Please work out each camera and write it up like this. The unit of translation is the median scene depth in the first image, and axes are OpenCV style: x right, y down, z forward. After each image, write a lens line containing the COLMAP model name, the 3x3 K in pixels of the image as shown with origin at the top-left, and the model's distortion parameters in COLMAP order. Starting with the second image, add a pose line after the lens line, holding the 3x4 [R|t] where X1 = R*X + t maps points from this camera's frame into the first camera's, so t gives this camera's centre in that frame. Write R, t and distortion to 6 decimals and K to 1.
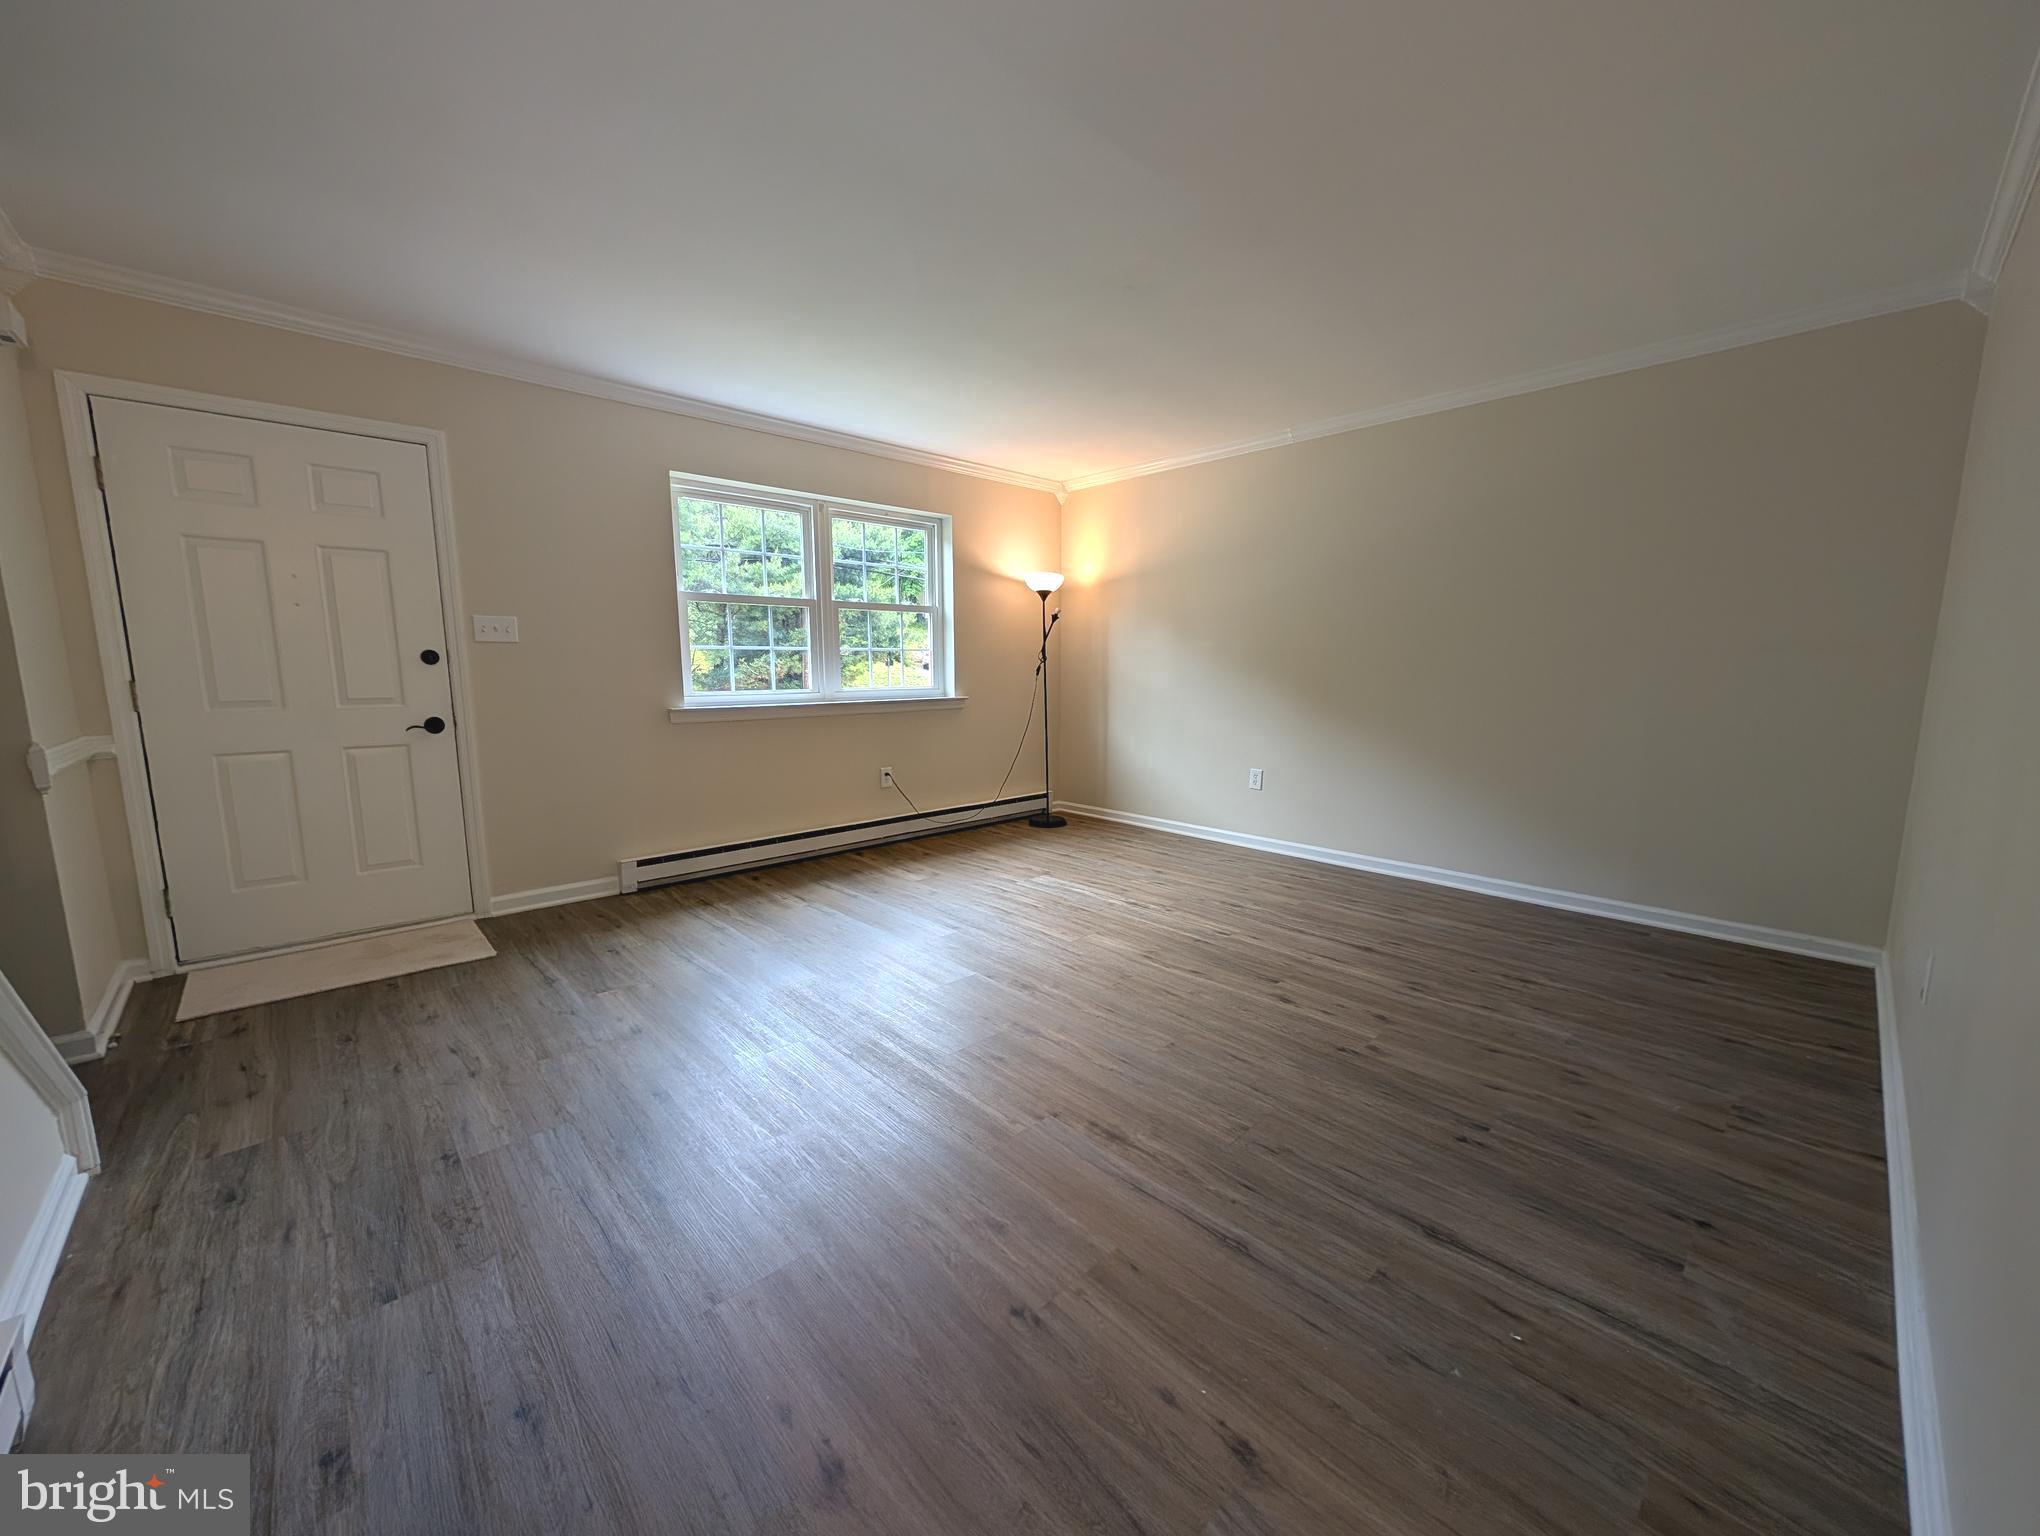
lens RADIAL K [[773.8, 0, 1019.8], [0, 773.8, 776.0], [0, 0, 1]] dist [-0.001020, 0.000021]
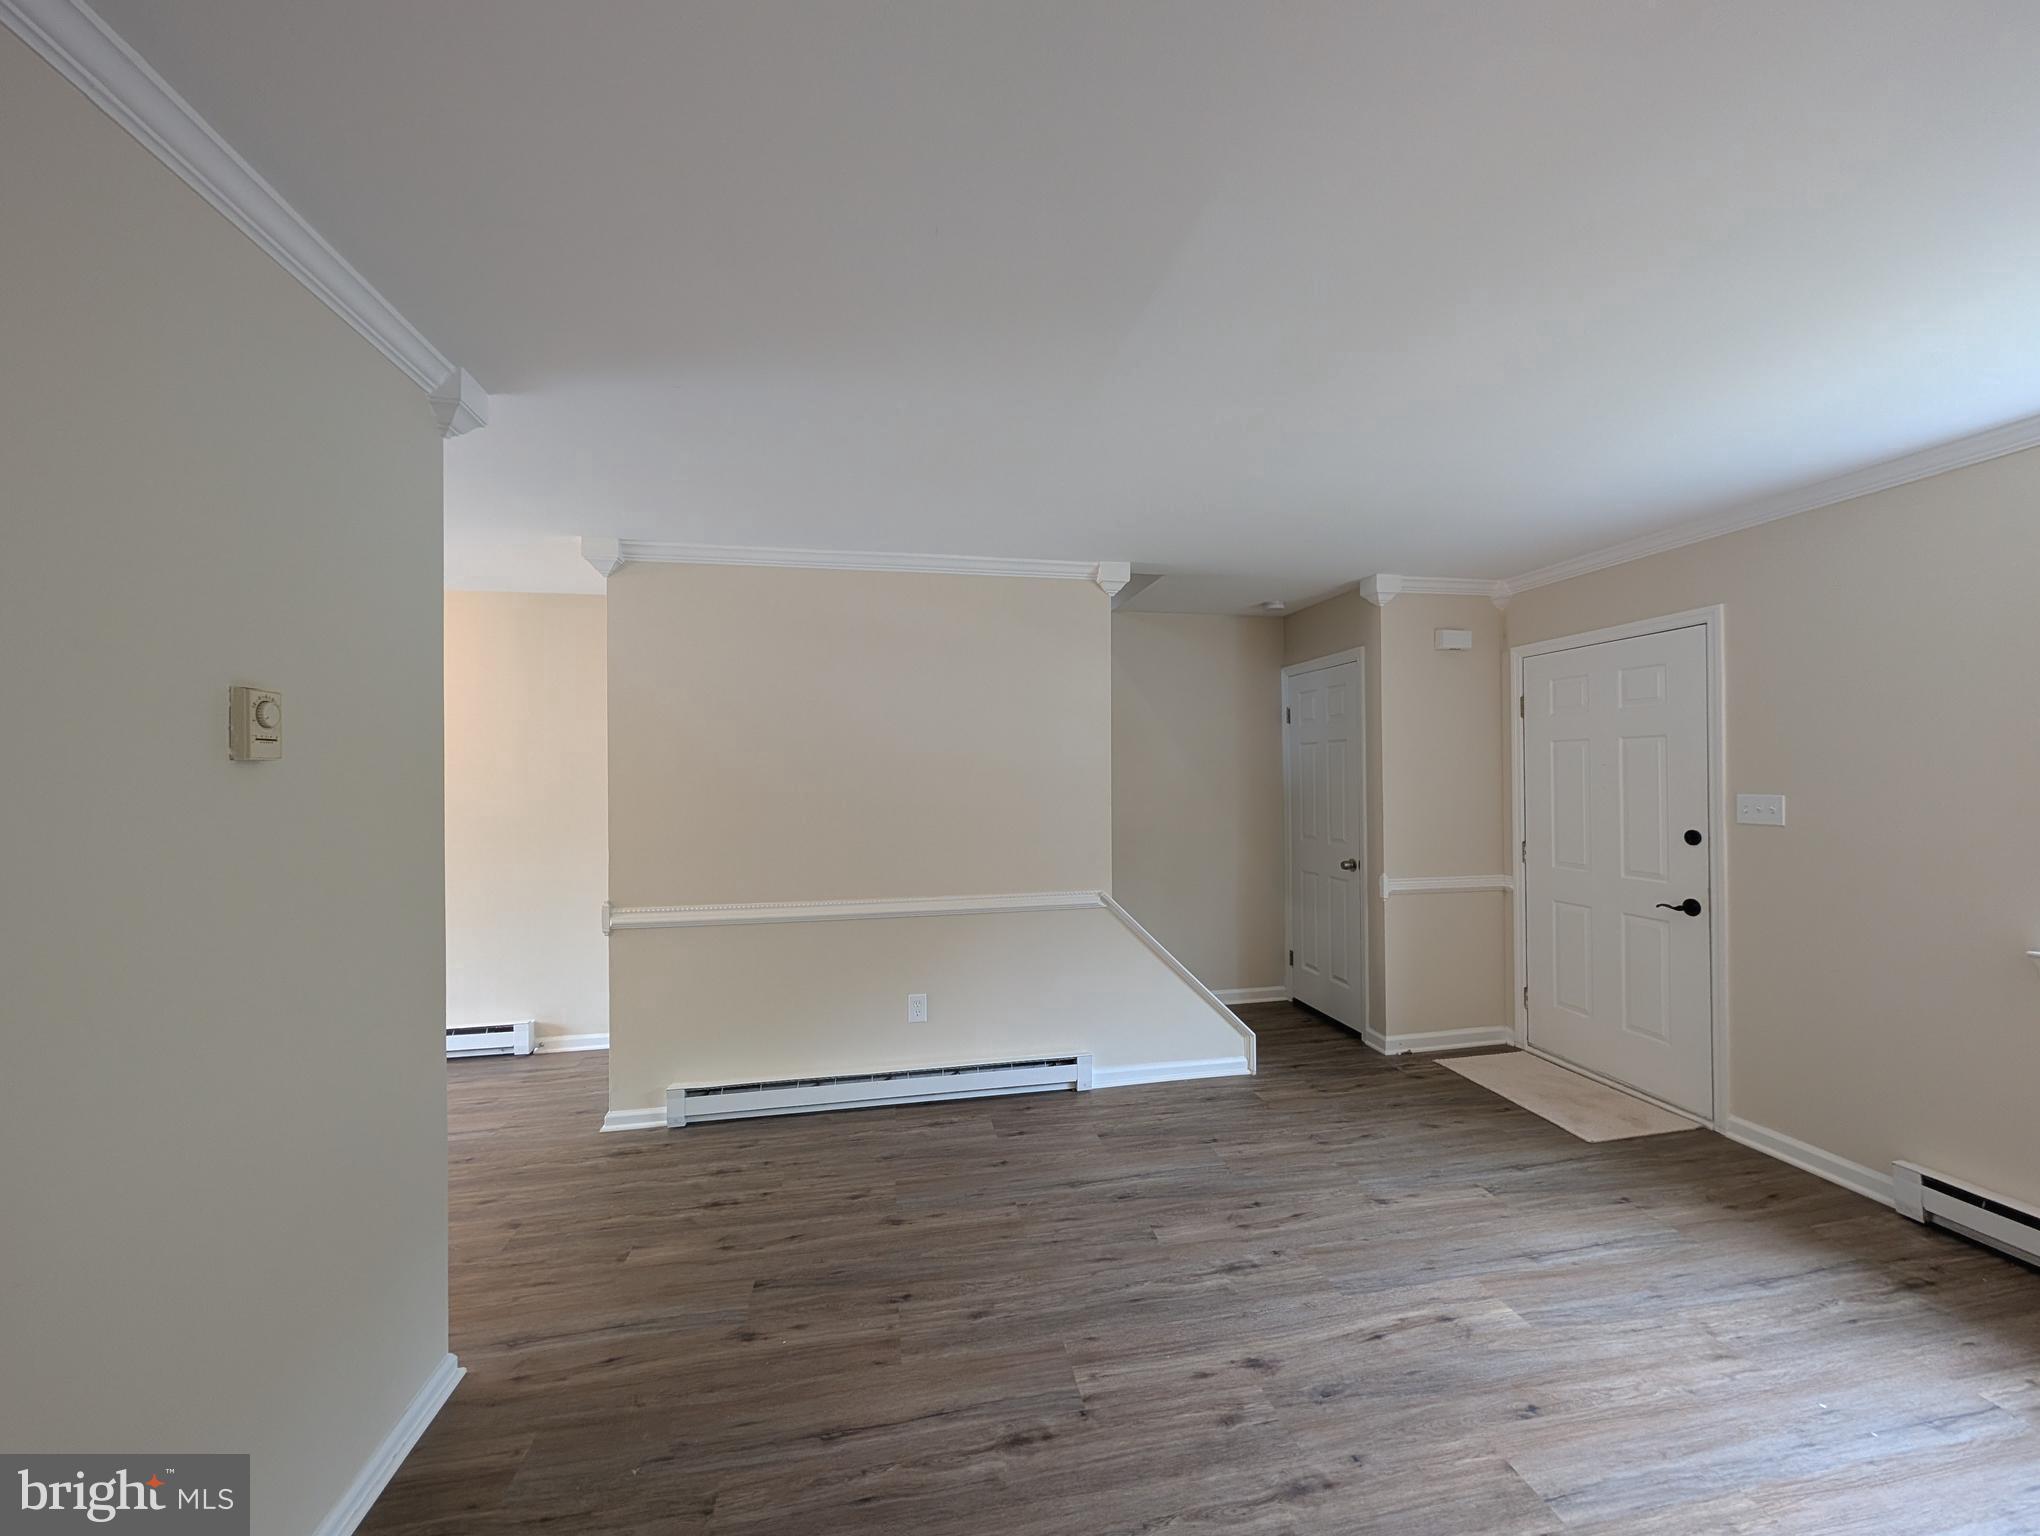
lens RADIAL K [[773.8, 0, 1022.7], [0, 773.8, 771.6], [0, 0, 1]] dist [-0.001020, 0.000021]
pose [[-0.534297, -0.000491, -0.845297, 0.506716], [-0.112436, 0.991155, 0.070493, -0.209944], [0.837786, 0.132706, -0.529626, 0.800375]]
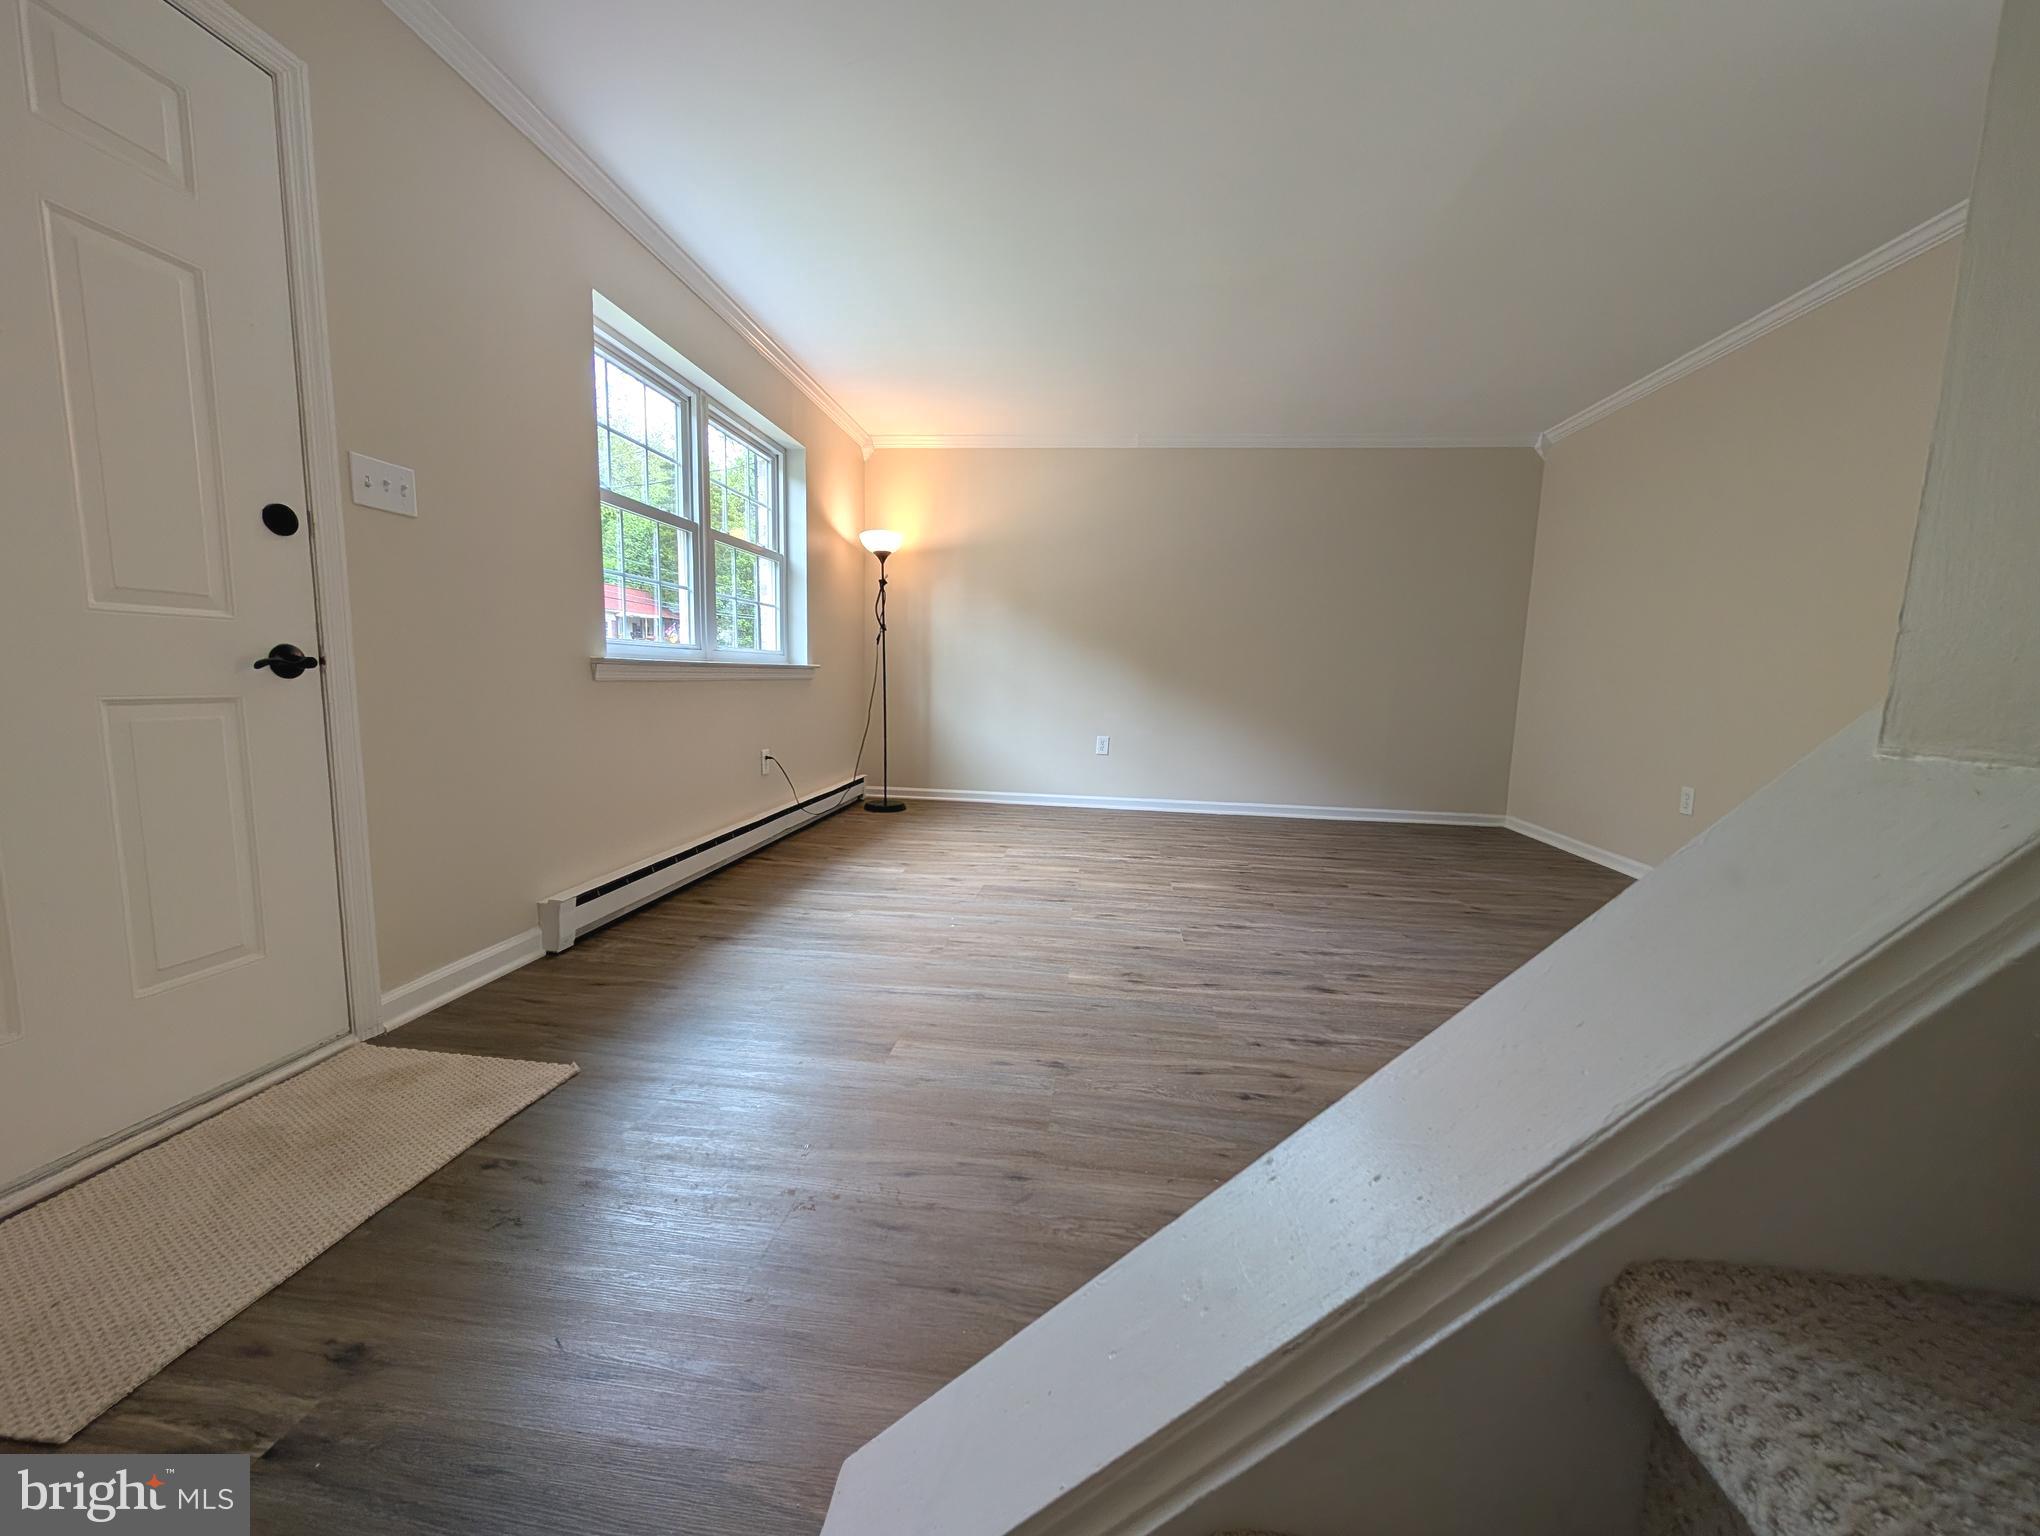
lens RADIAL K [[773.8, 0, 1021.4], [0, 773.8, 777.4], [0, 0, 1]] dist [-0.001020, 0.000021]
pose [[0.761234, -0.063404, 0.645370, -0.733467], [0.065412, 0.997640, 0.020857, 0.028225], [-0.645169, 0.026338, 0.763586, 0.334764]]
